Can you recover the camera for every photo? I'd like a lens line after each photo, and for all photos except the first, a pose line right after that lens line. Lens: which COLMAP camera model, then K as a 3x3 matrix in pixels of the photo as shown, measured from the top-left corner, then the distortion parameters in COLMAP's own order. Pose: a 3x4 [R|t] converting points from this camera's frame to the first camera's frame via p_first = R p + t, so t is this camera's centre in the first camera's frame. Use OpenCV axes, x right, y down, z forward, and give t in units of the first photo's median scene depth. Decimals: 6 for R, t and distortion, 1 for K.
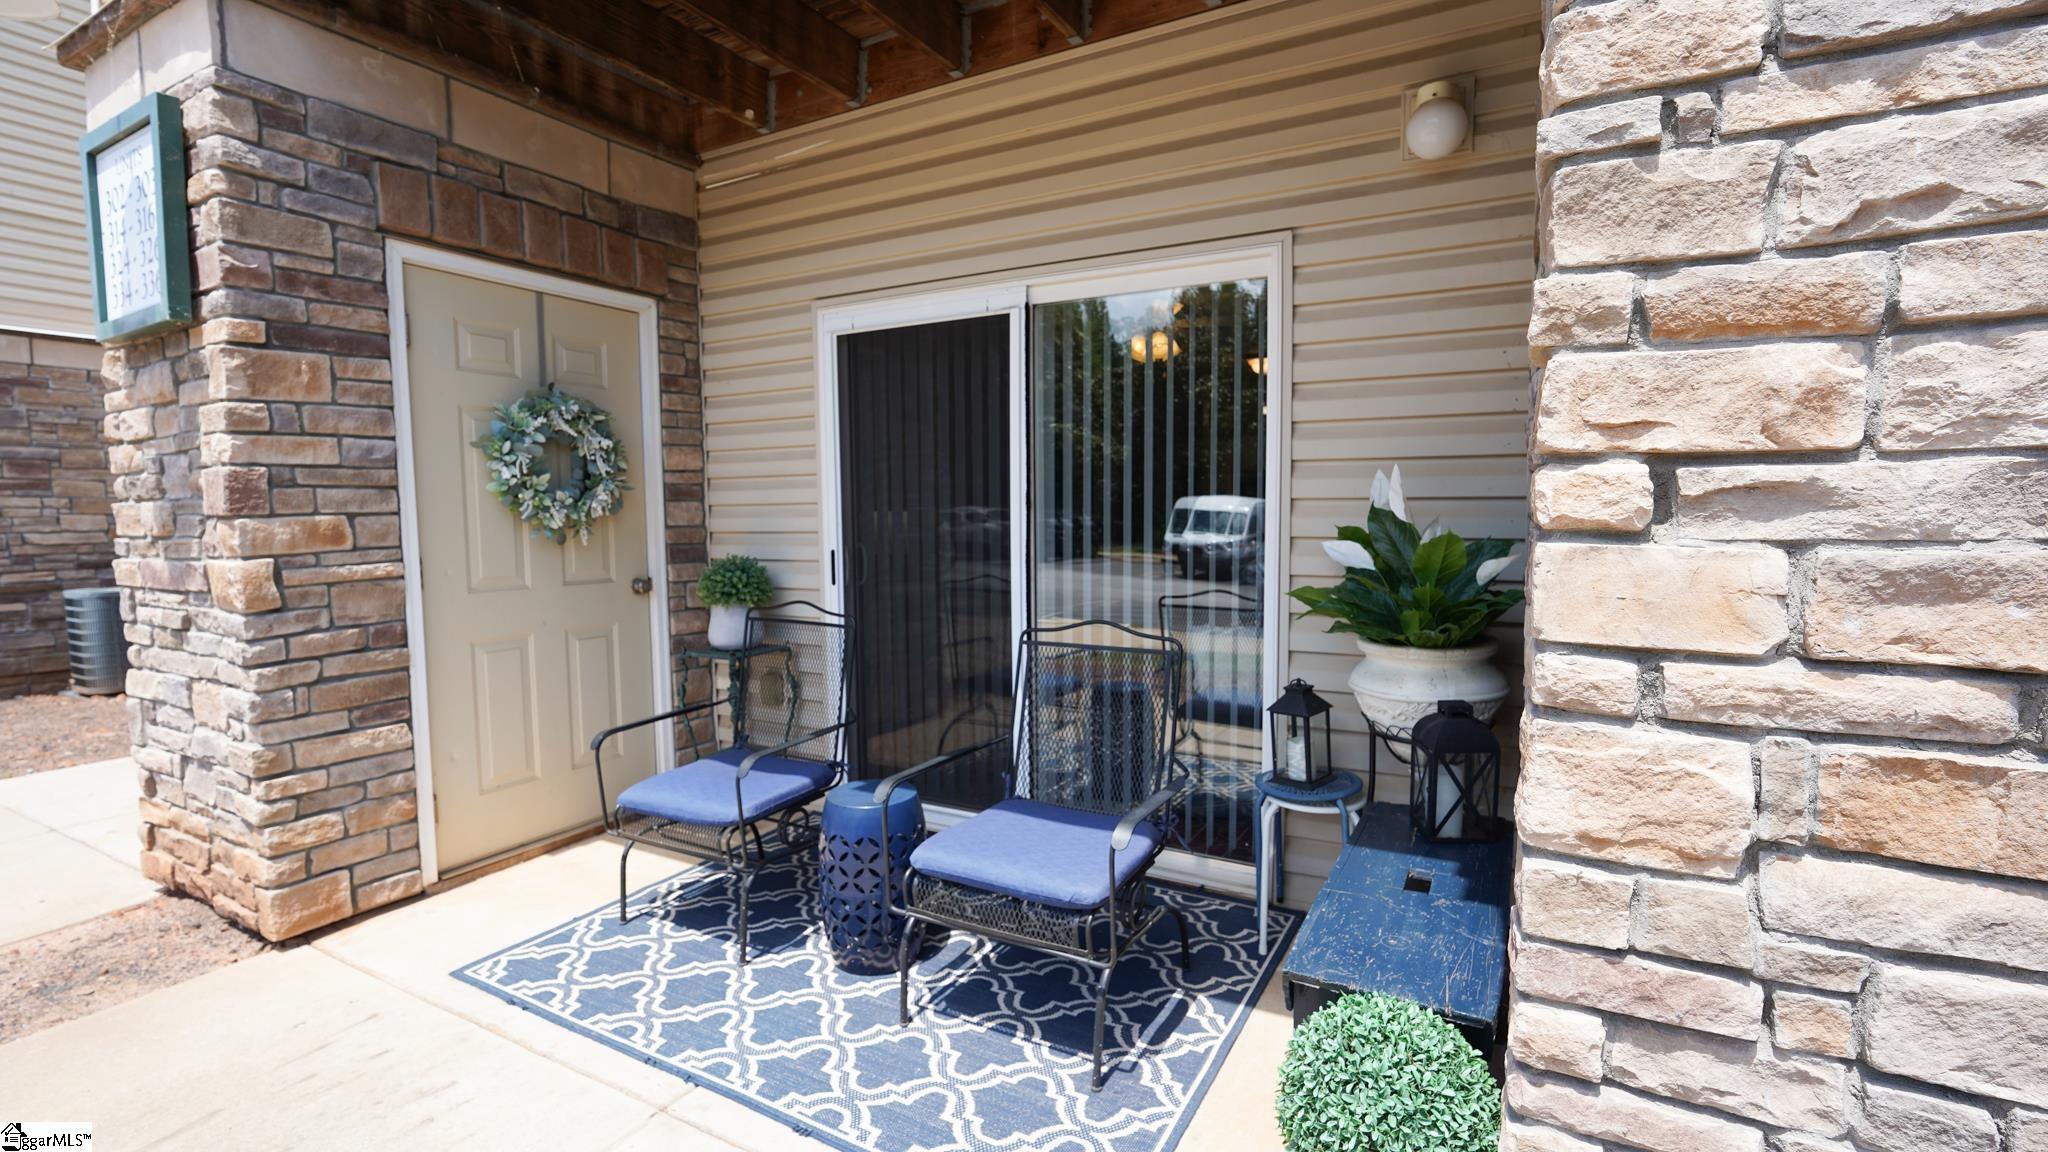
lens RADIAL K [[915.3, 0, 1023.2], [0, 915.3, 575.7], [0, 0, 1]] dist [-0.020561, 0.008509]
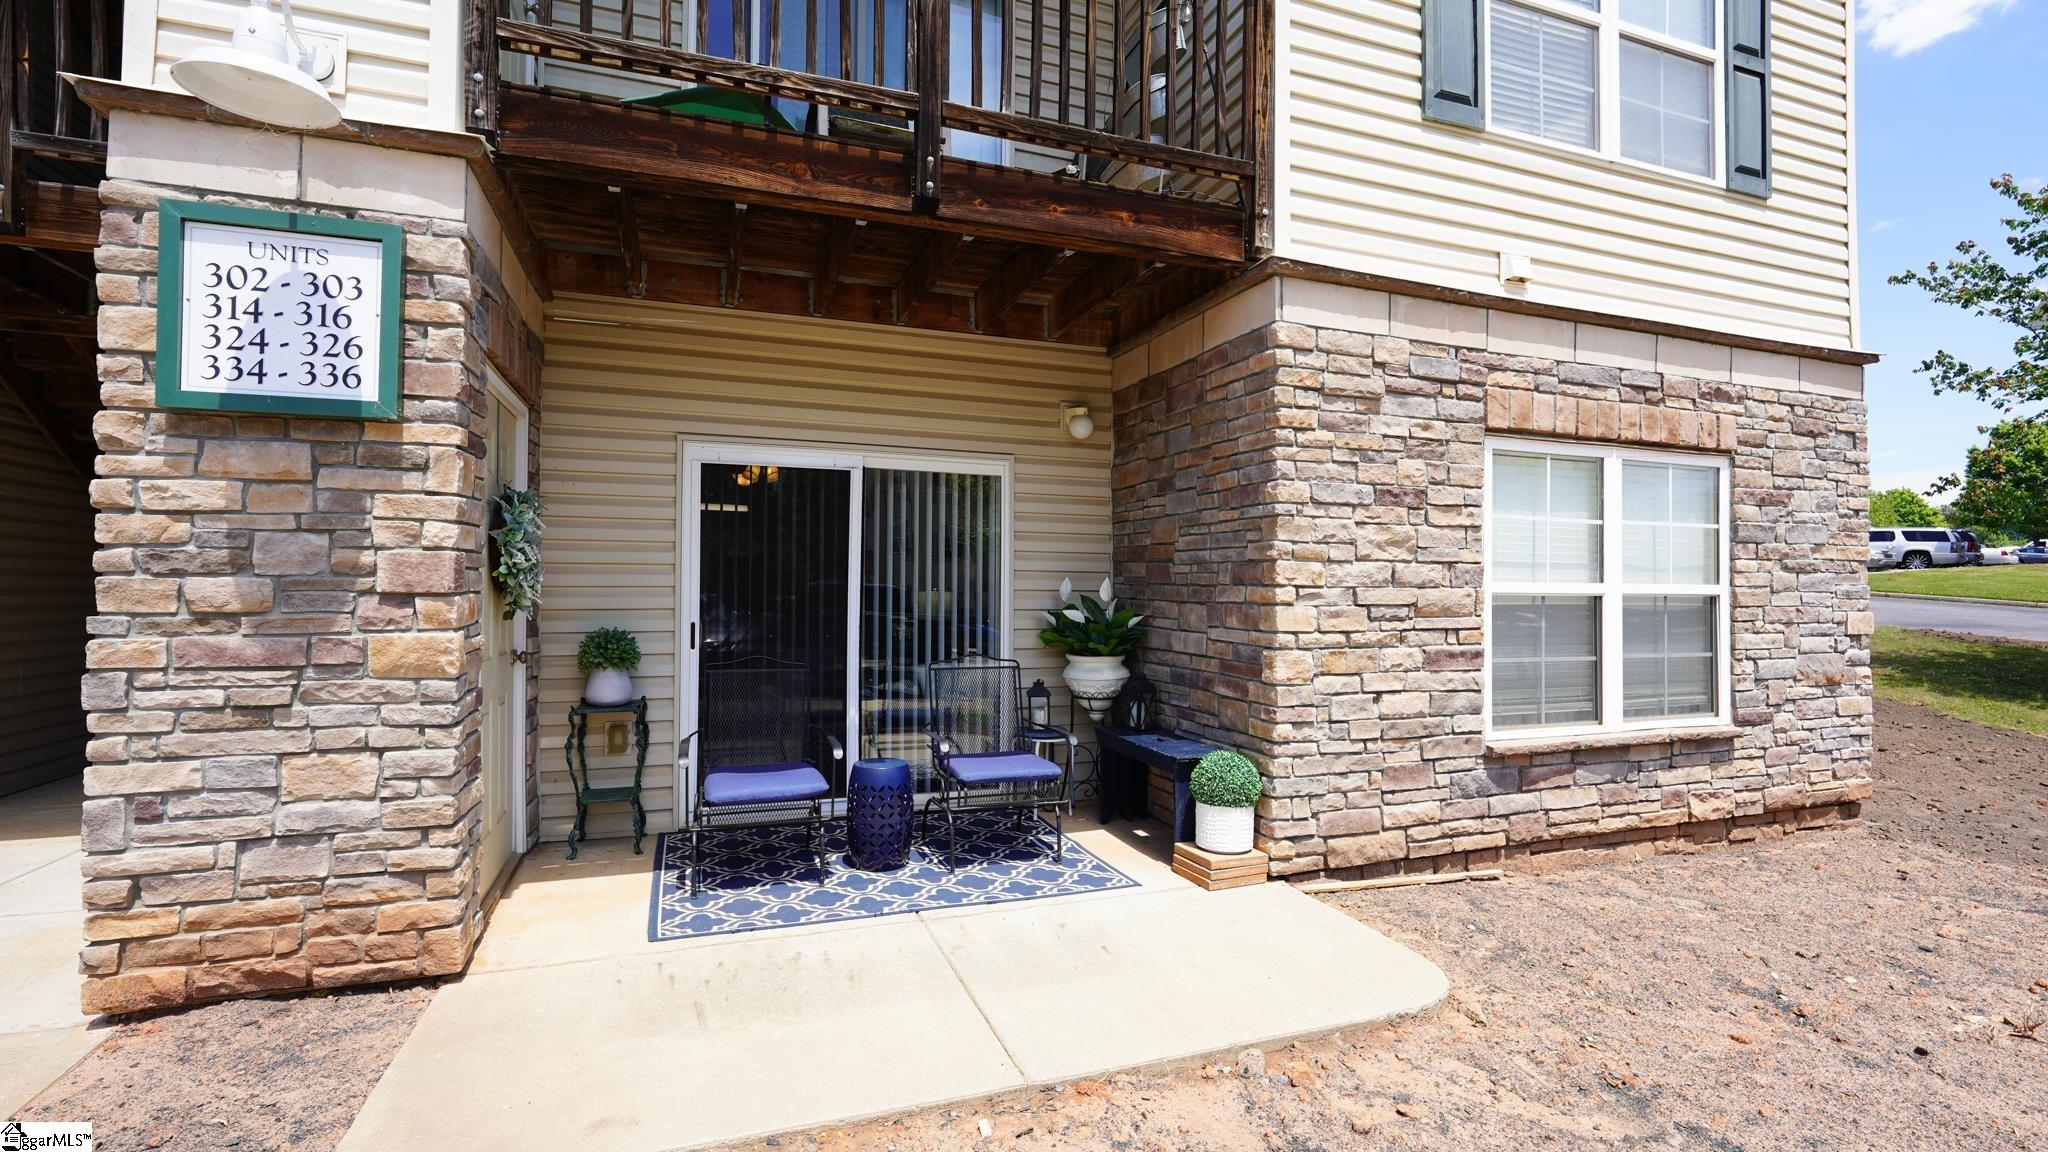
lens RADIAL K [[915.3, 0, 1023.2], [0, 915.3, 575.7], [0, 0, 1]] dist [-0.020561, 0.008509]
pose [[0.652184, 0.023897, 0.757684, -1.414237], [0.043608, 0.996665, -0.068971, 0.025363], [-0.756806, 0.078023, 0.648967, -0.343314]]
